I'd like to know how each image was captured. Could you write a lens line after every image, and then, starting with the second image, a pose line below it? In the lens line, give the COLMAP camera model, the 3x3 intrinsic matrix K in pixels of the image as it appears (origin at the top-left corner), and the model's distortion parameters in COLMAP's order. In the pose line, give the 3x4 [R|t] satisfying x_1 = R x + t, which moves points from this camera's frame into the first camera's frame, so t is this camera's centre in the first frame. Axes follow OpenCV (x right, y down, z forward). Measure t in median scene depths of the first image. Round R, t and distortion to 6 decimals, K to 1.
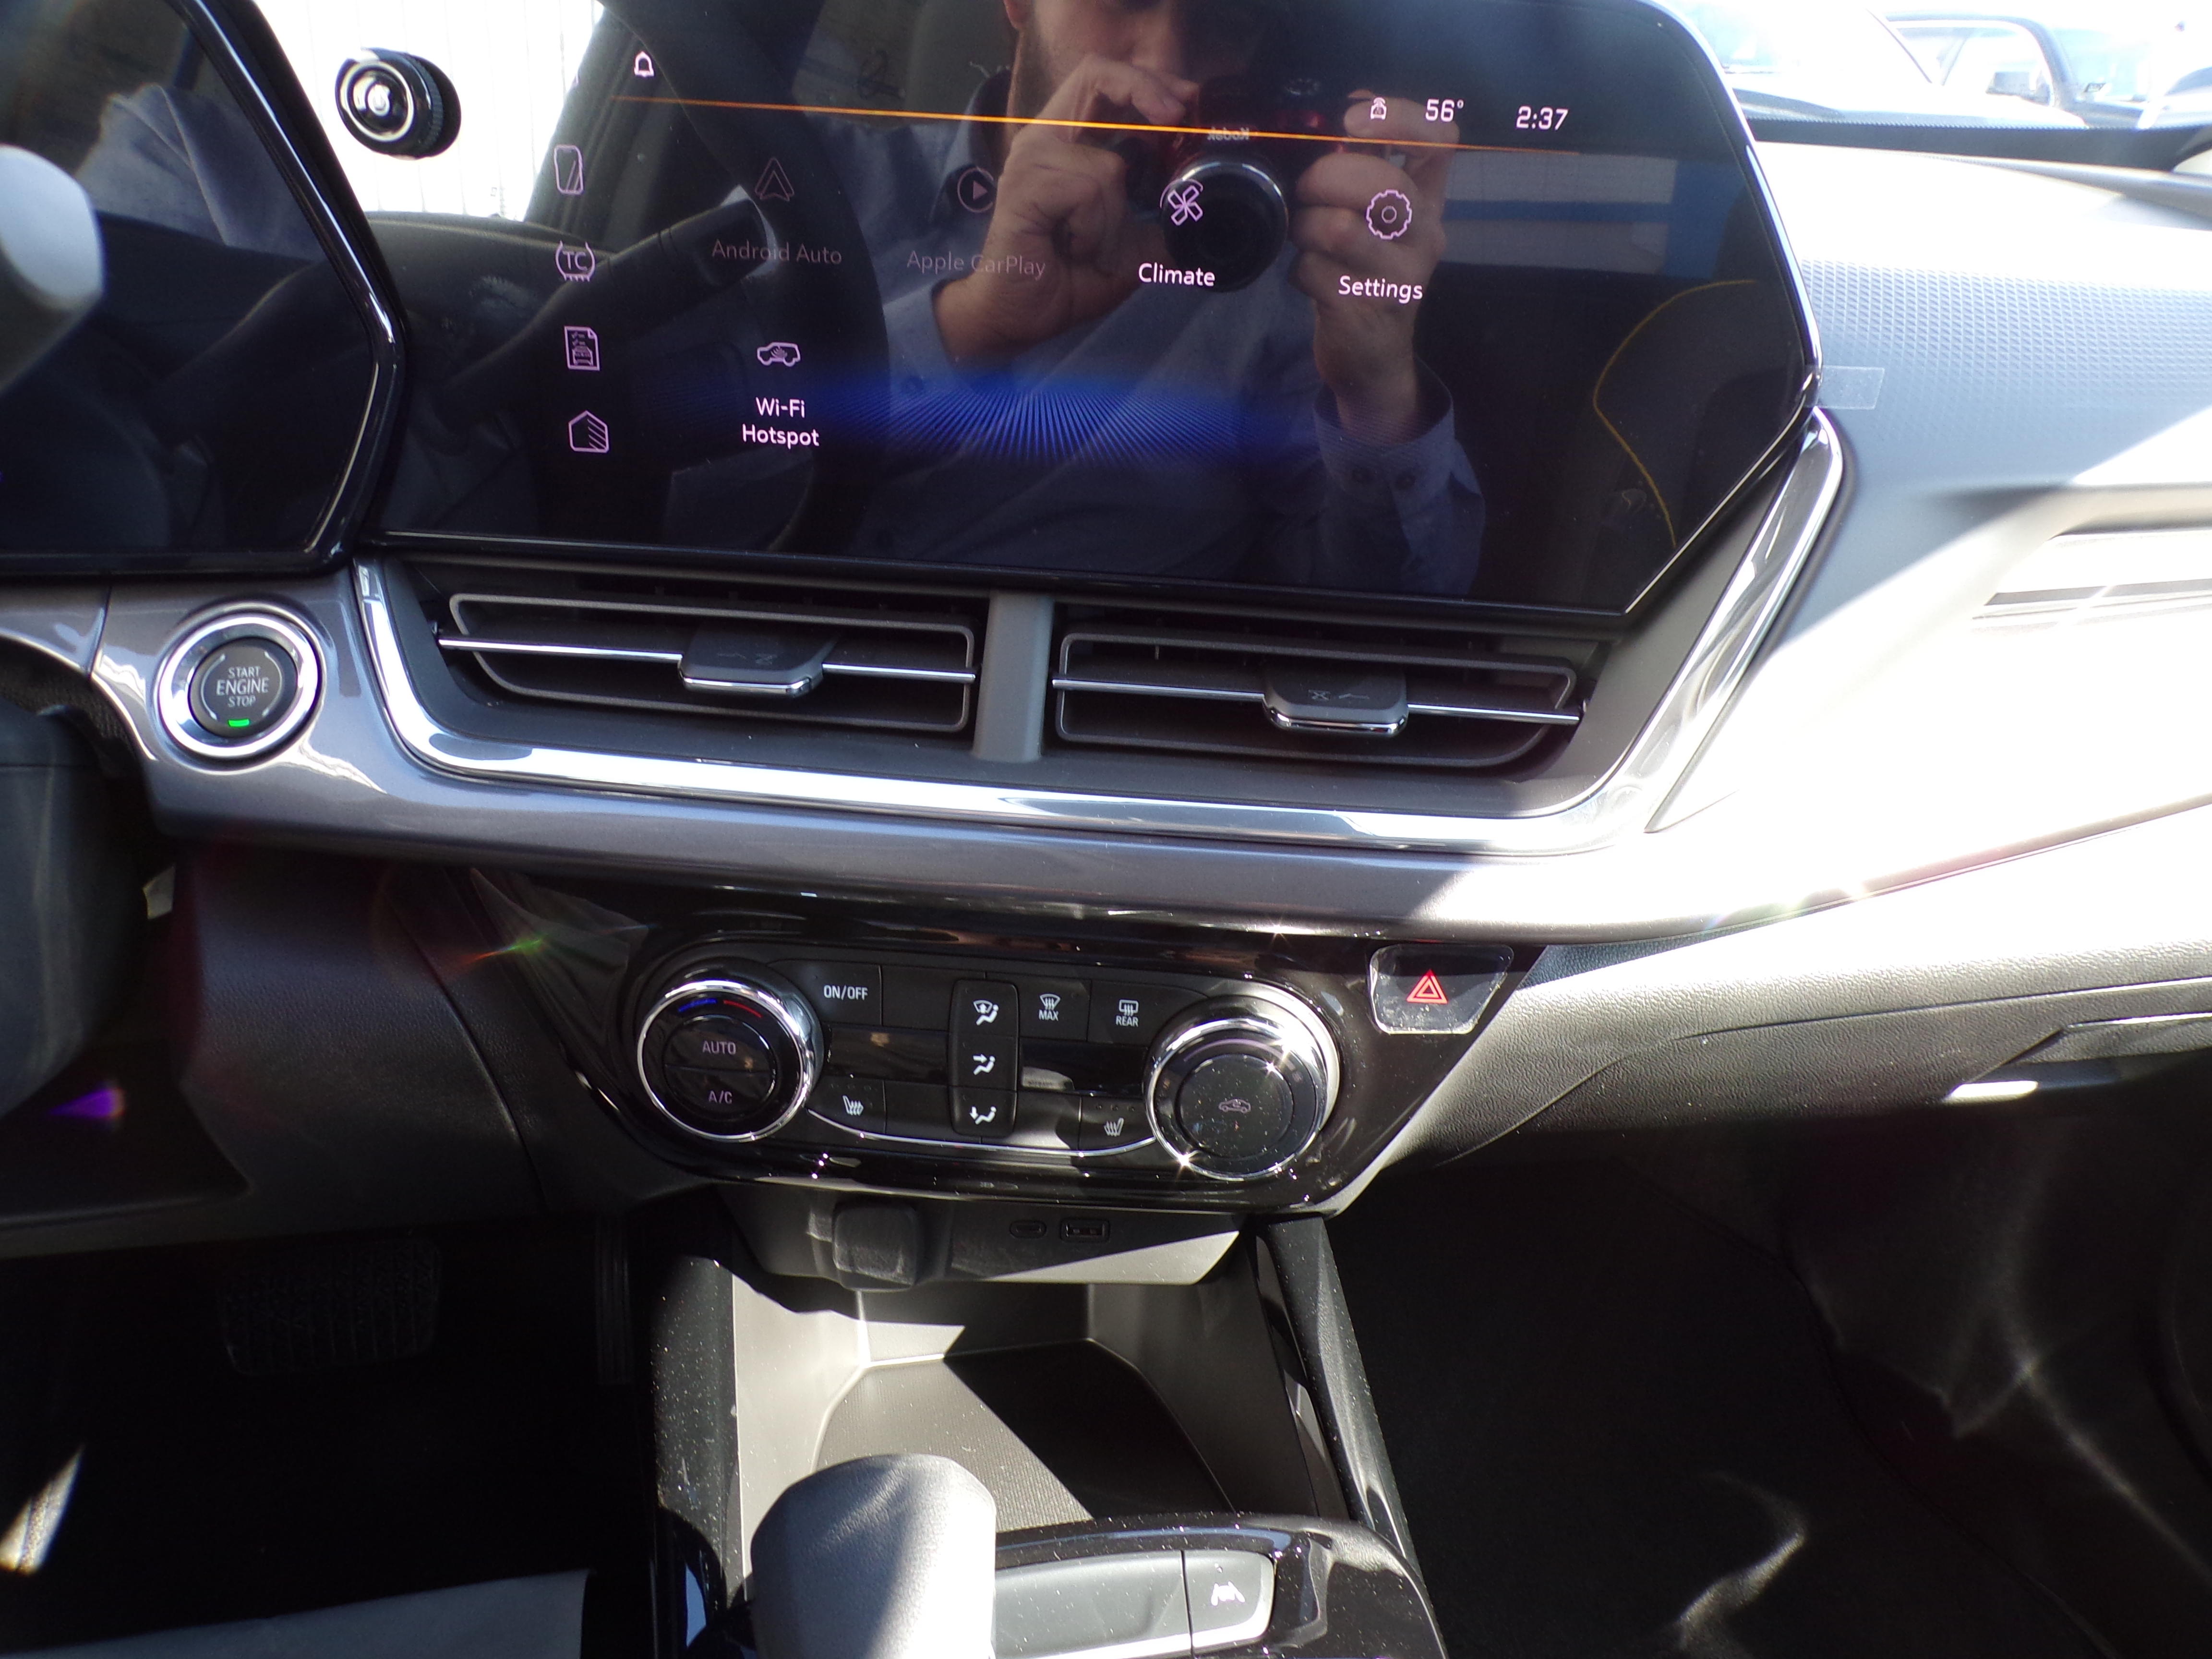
lens RADIAL K [[1486.4, 0, 1088.9], [0, 1486.4, 876.6], [0, 0, 1]] dist [0.001113, 0.011157]
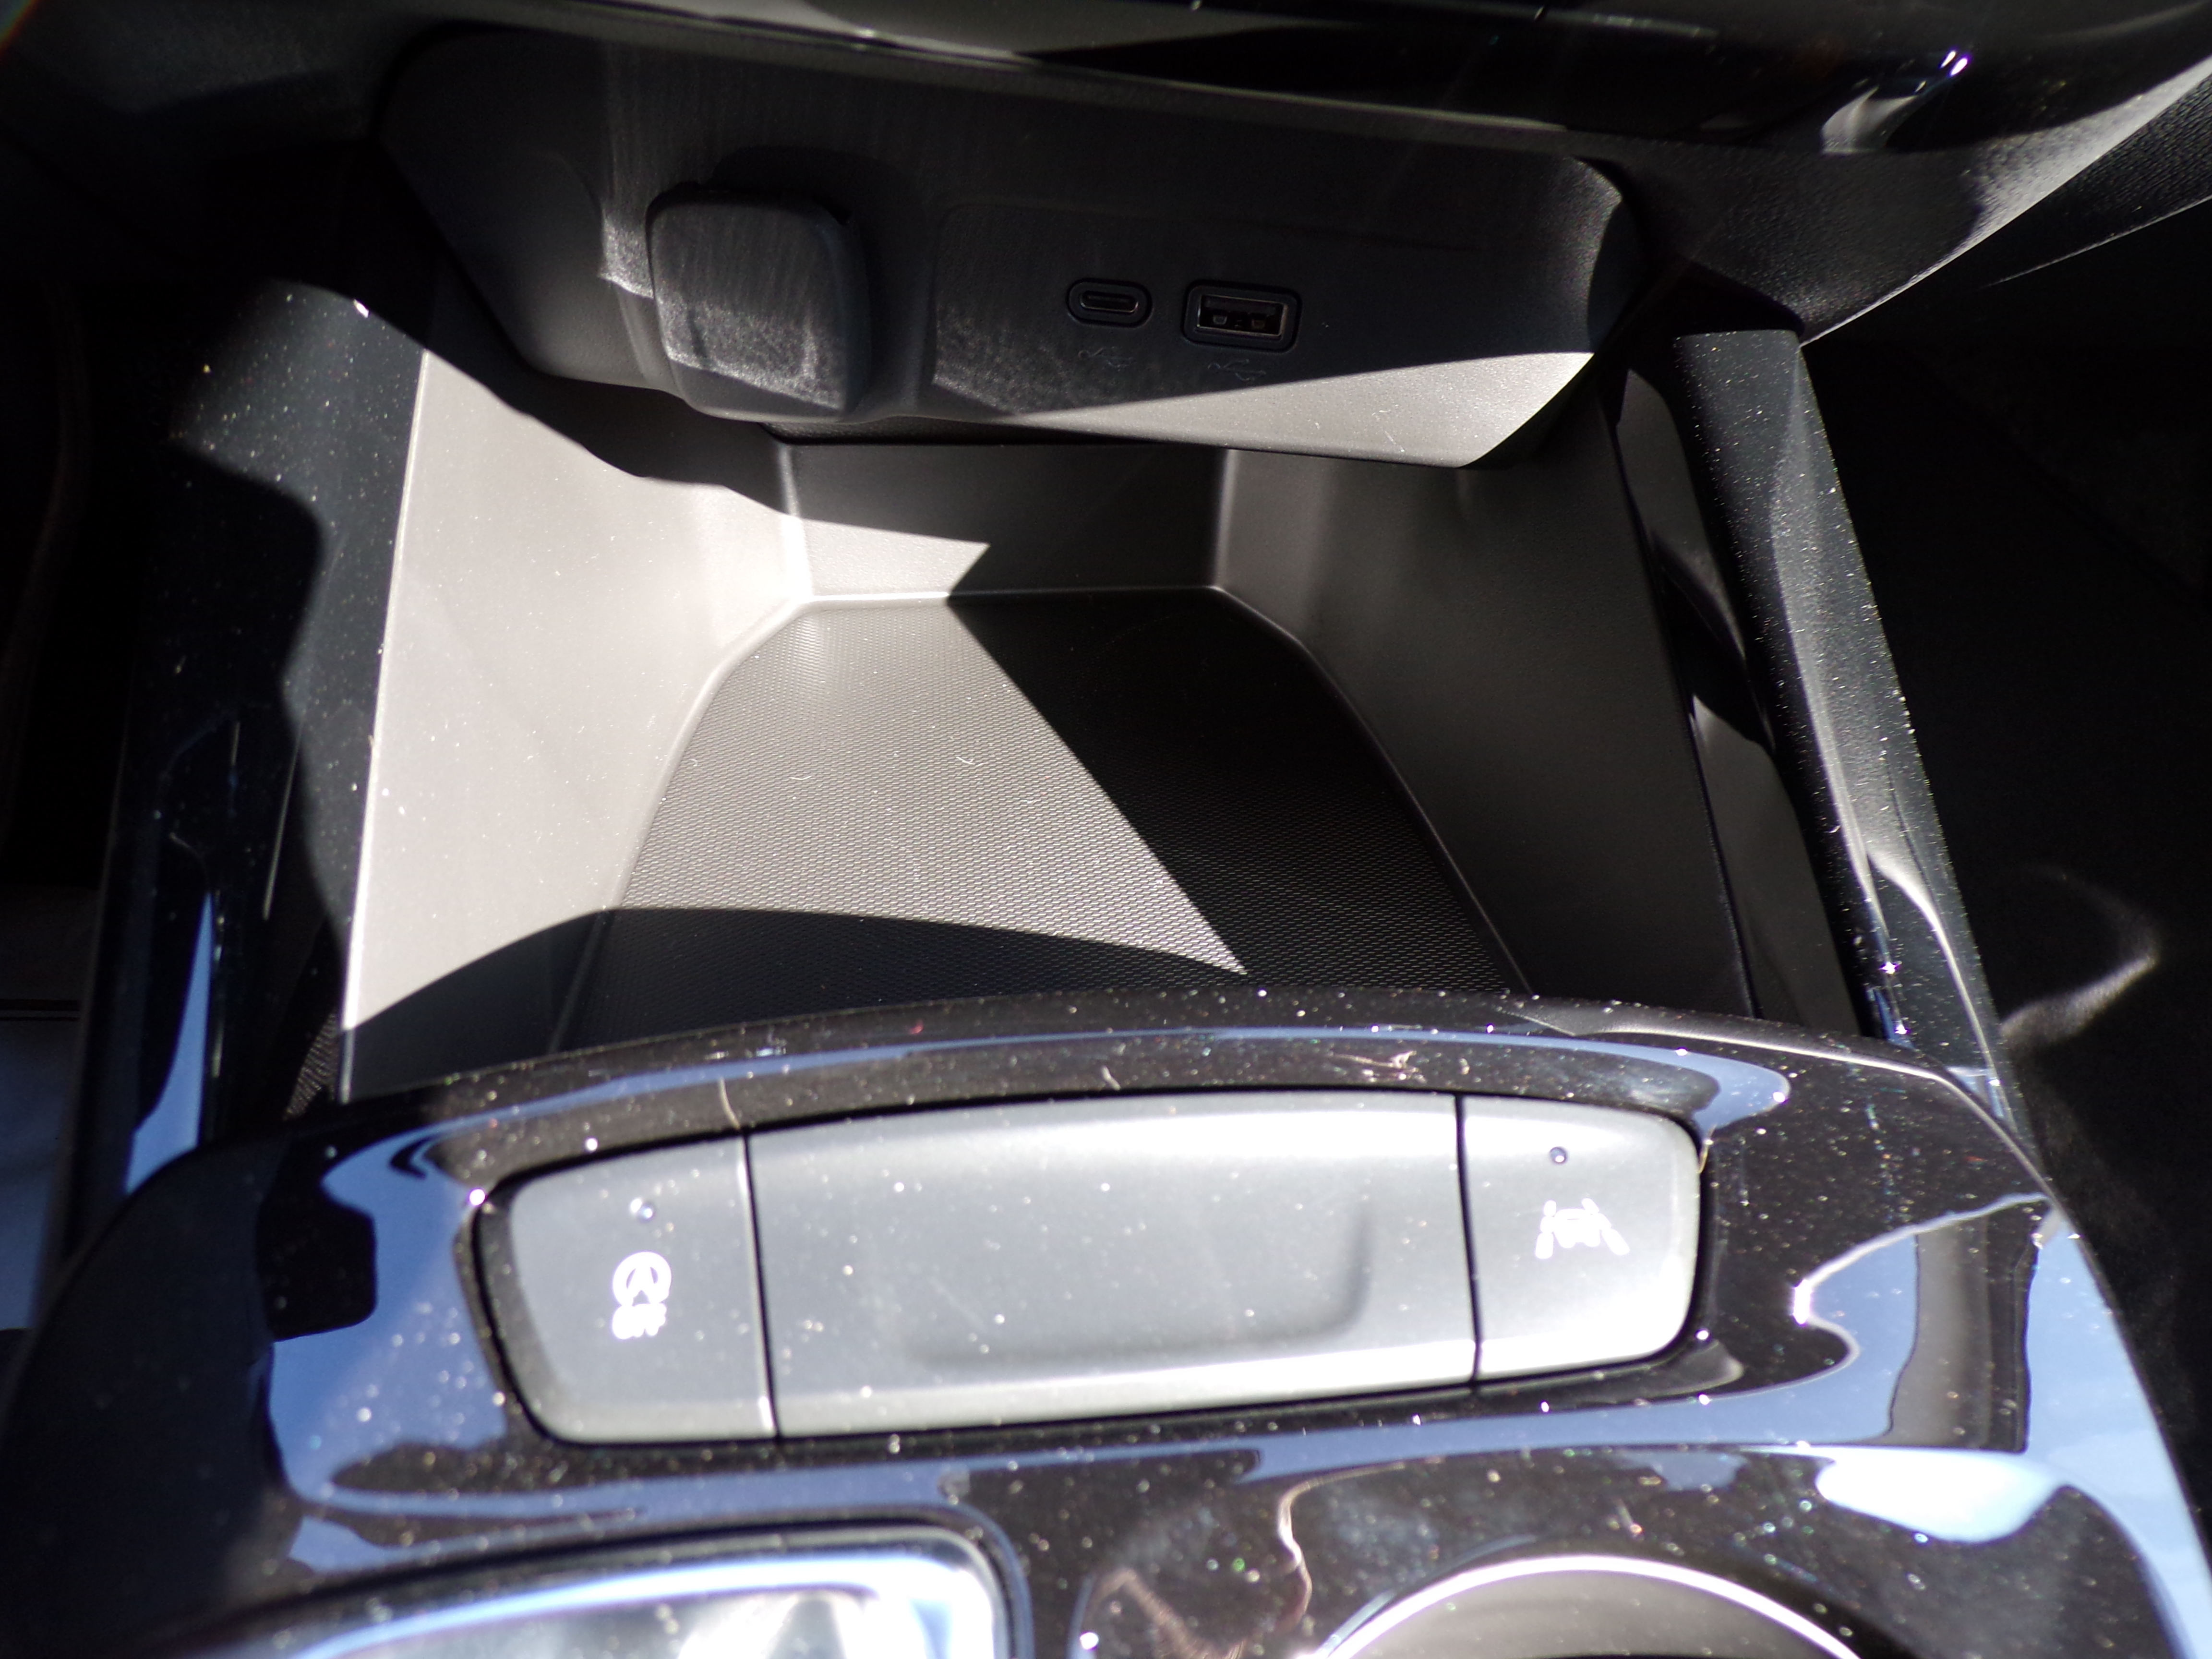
lens RADIAL K [[1439.7, 0, 1067.2], [0, 1439.7, 836.5], [0, 0, 1]] dist [-0.044611, 0.000506]
pose [[0.993284, 0.090235, -0.072415, -0.008714], [-0.051439, 0.905047, 0.422190, 0.202582], [0.103636, -0.415630, 0.903610, 0.558572]]
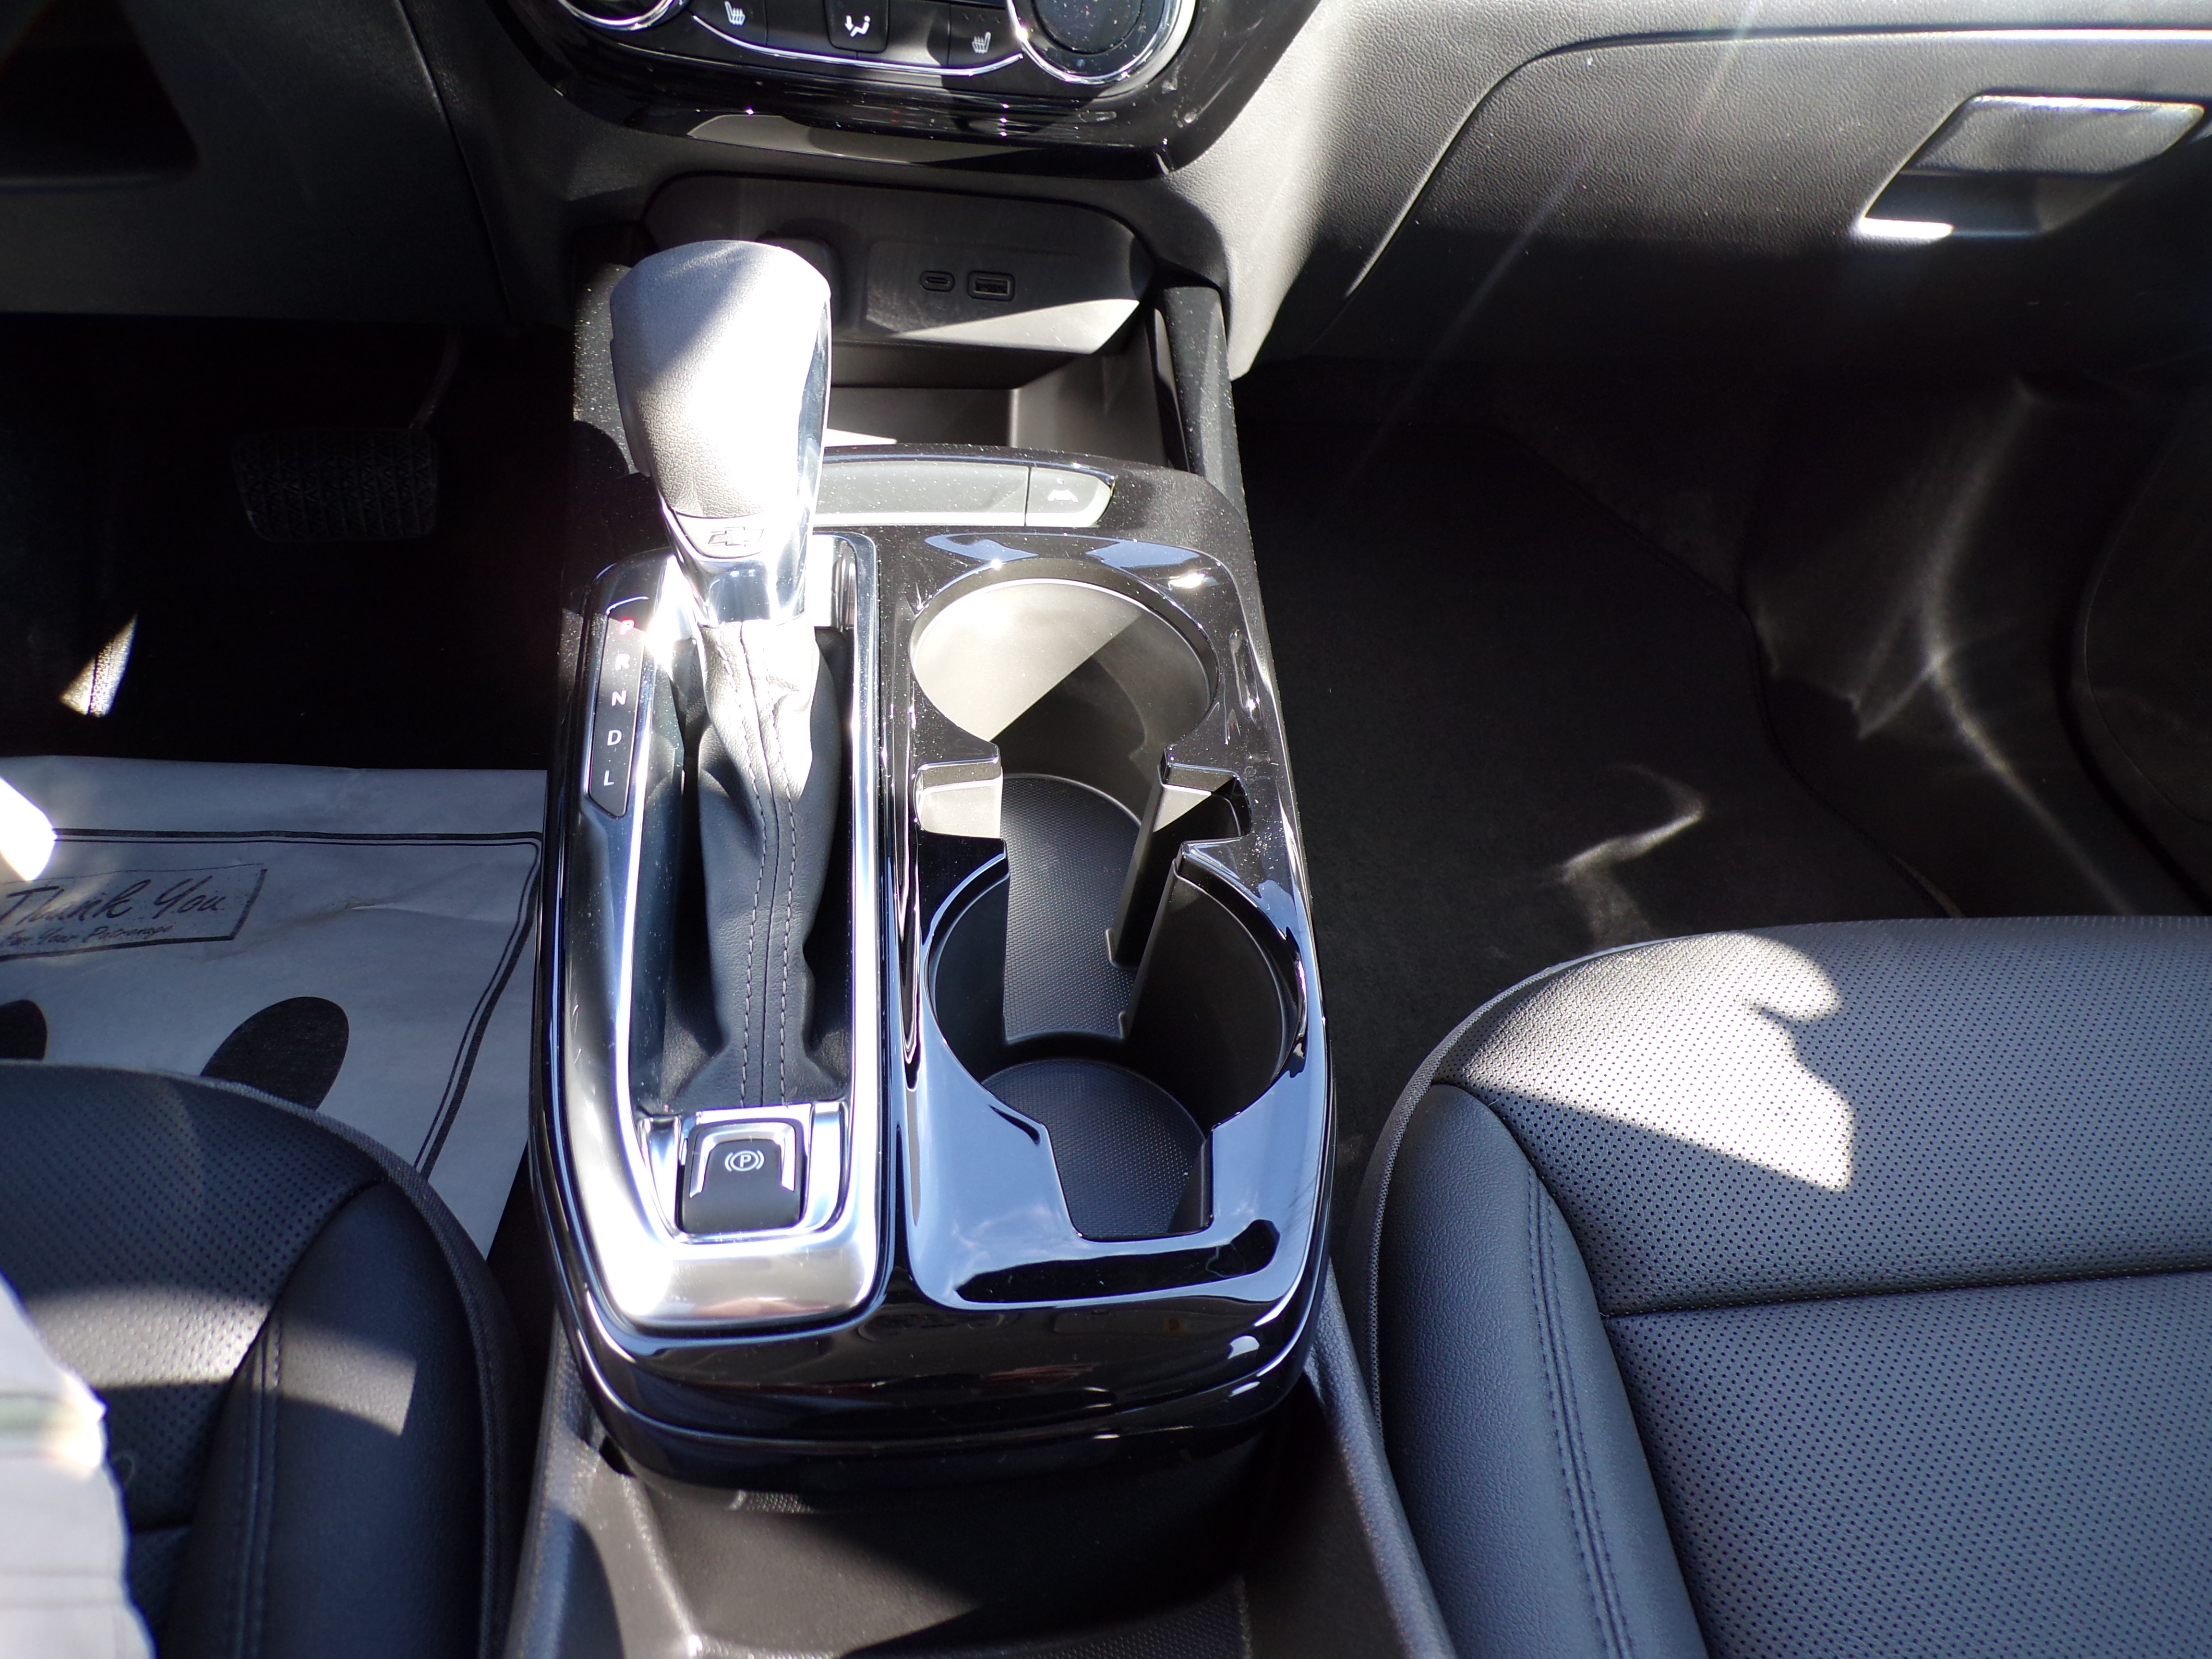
lens RADIAL K [[1482.5, 0, 1104.7], [0, 1482.5, 849.9], [0, 0, 1]] dist [0.000150, -0.000377]
pose [[0.997161, 0.068079, -0.032183, 0.137472], [-0.057827, 0.966043, 0.251826, 0.353716], [0.048235, -0.249250, 0.967237, -0.107673]]
